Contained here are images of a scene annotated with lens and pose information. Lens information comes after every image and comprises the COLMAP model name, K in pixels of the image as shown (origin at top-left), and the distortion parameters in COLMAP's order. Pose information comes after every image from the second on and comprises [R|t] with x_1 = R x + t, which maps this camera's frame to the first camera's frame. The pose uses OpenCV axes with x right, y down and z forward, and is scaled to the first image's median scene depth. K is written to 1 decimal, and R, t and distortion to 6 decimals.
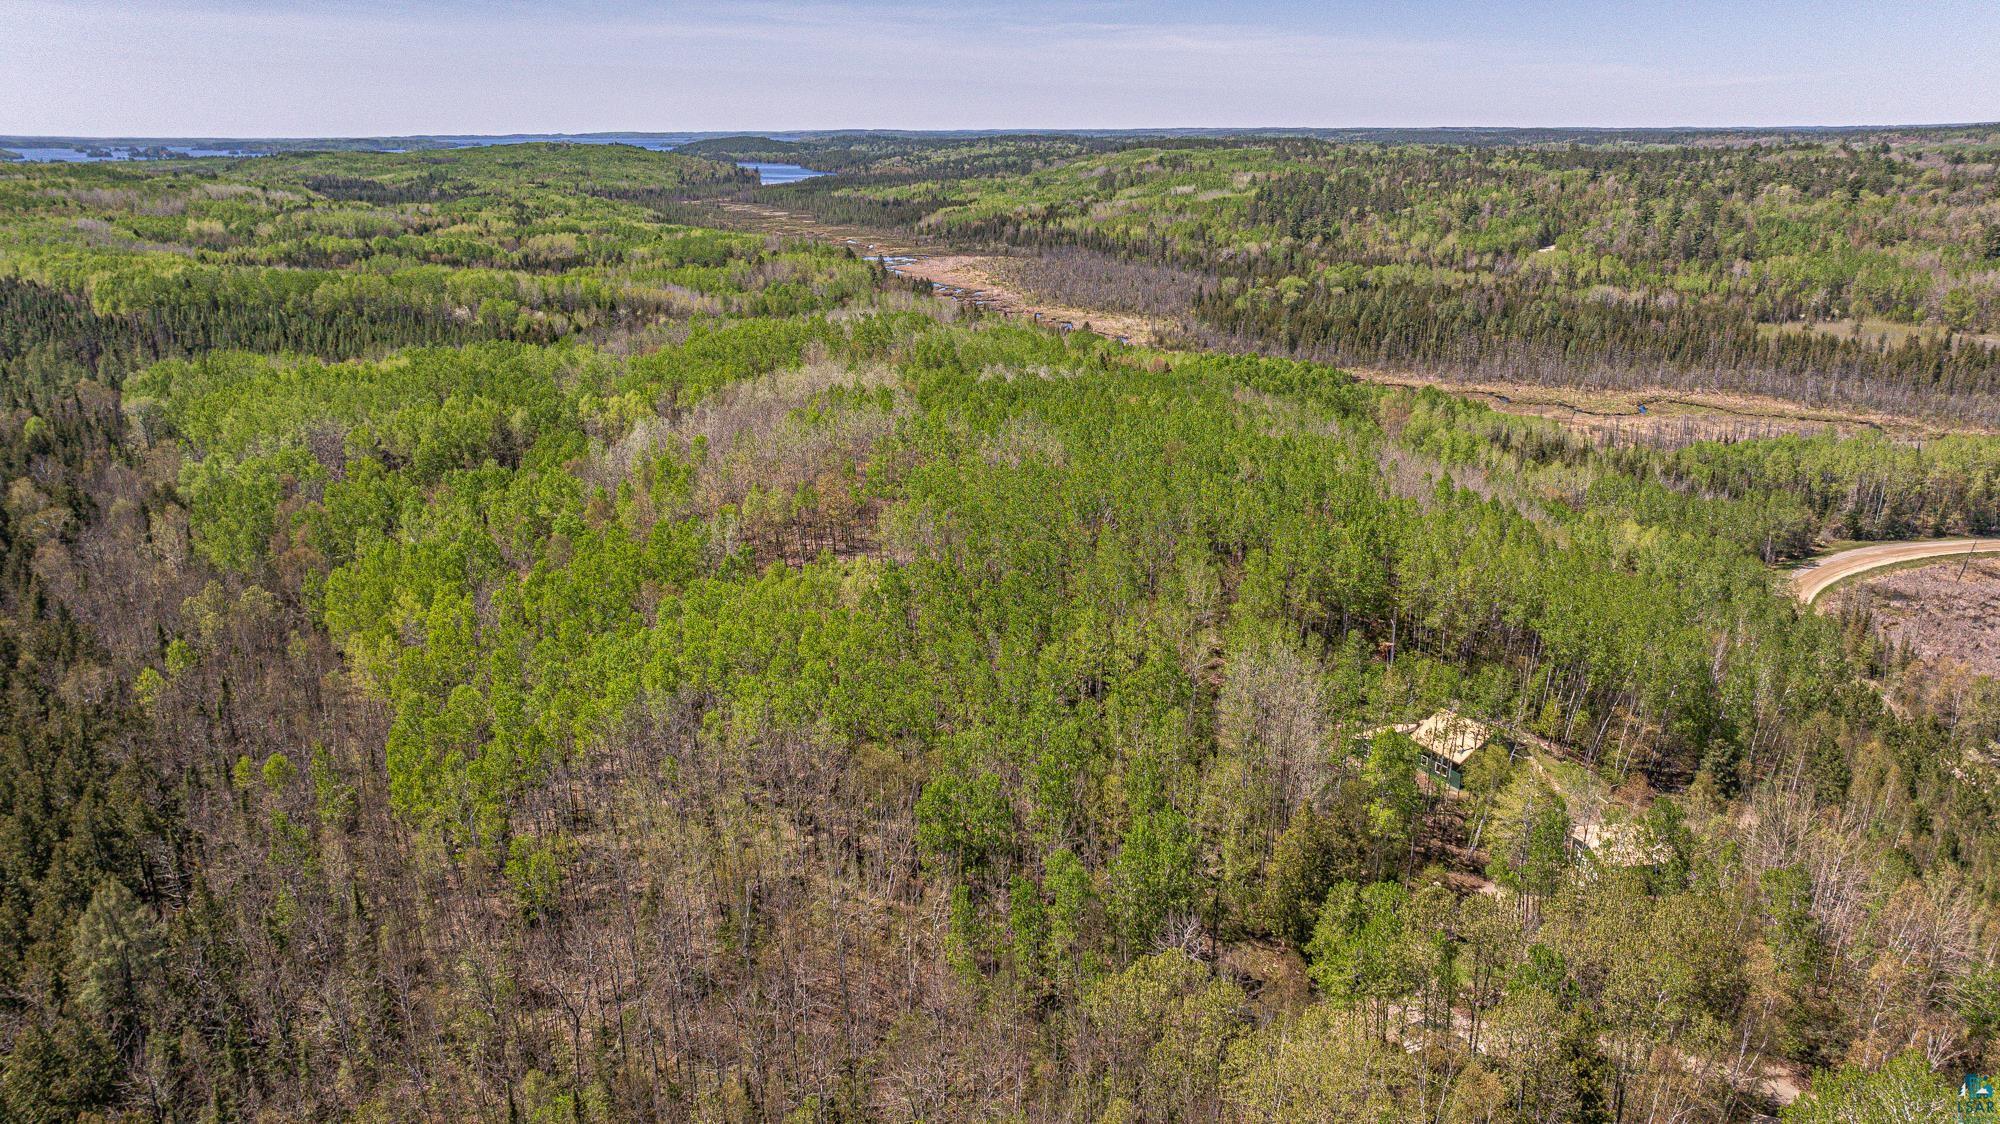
lens RADIAL K [[1395.0, 0, 1000.0], [0, 1395.0, 562.0], [0, 0, 1]] dist [-0.007256, 0.002656]
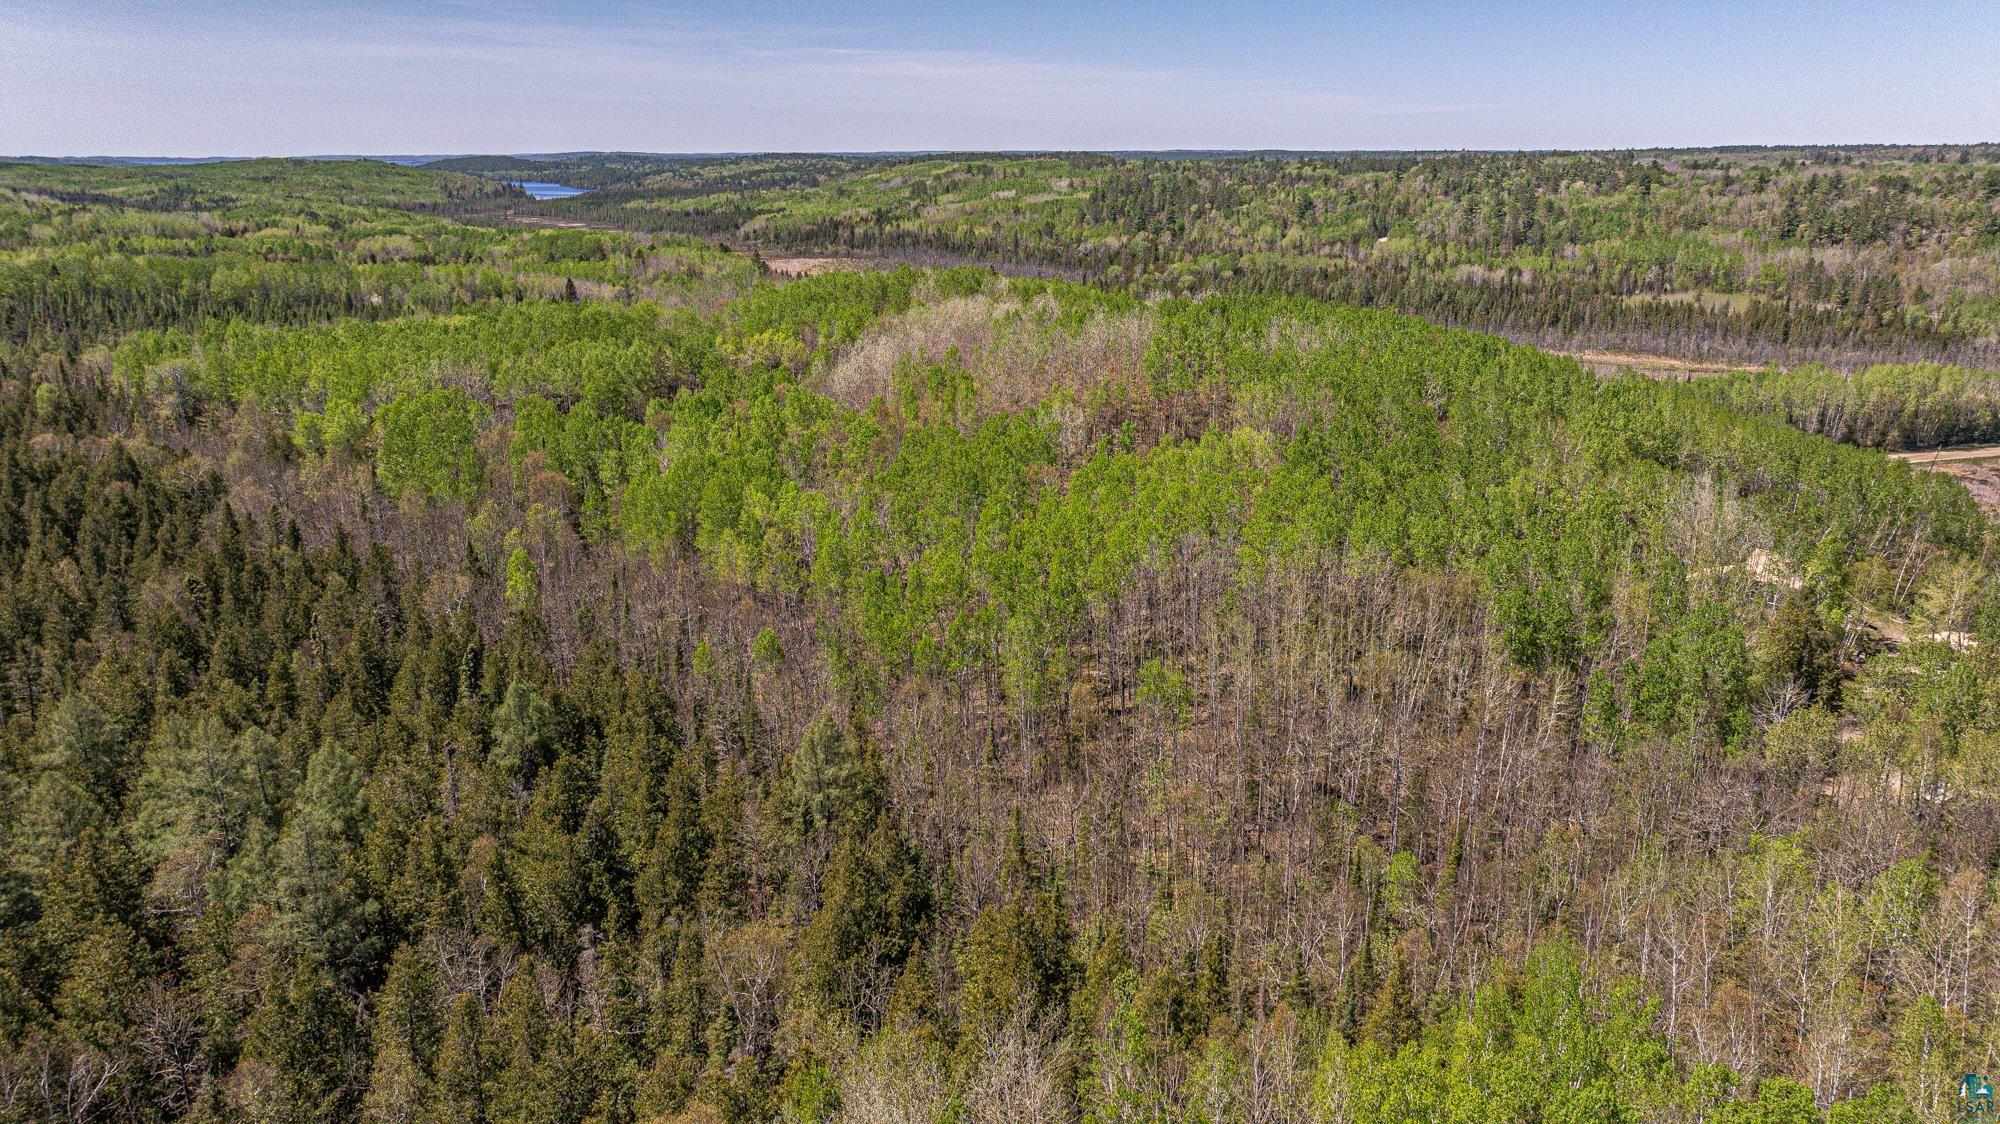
lens RADIAL K [[1411.6, 0, 1006.6], [0, 1411.6, 555.6], [0, 0, 1]] dist [-0.032721, 0.040440]
pose [[0.983478, -0.048081, 0.174525, -0.078068], [0.051992, 0.998487, -0.017907, 0.016995], [-0.173400, 0.026685, 0.984490, 0.002727]]
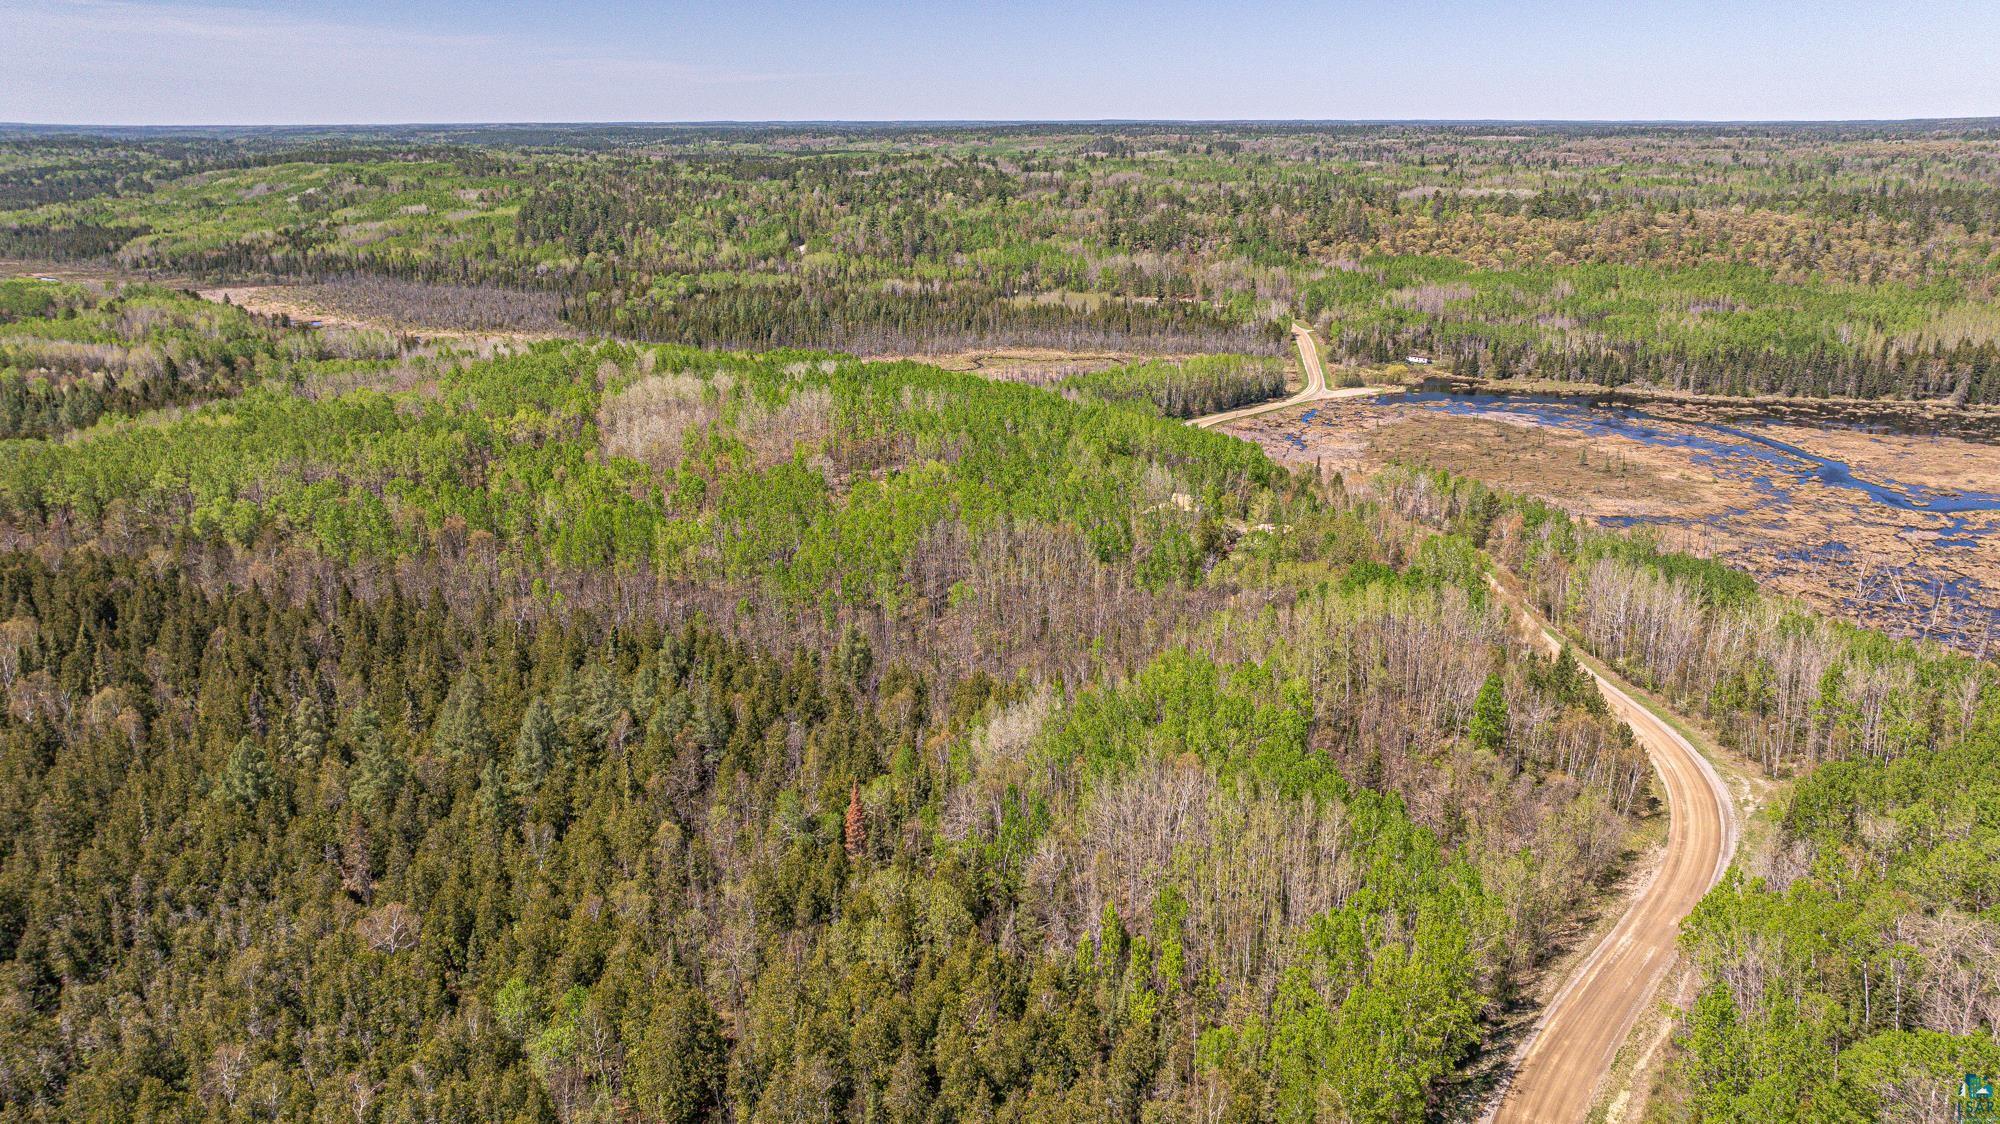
lens RADIAL K [[1411.6, 0, 1006.6], [0, 1411.6, 555.6], [0, 0, 1]] dist [-0.032721, 0.040440]
pose [[0.808891, -0.171873, 0.562277, -0.188635], [0.173746, 0.983486, 0.050676, 0.007690], [-0.561701, 0.056702, 0.825395, -0.104662]]
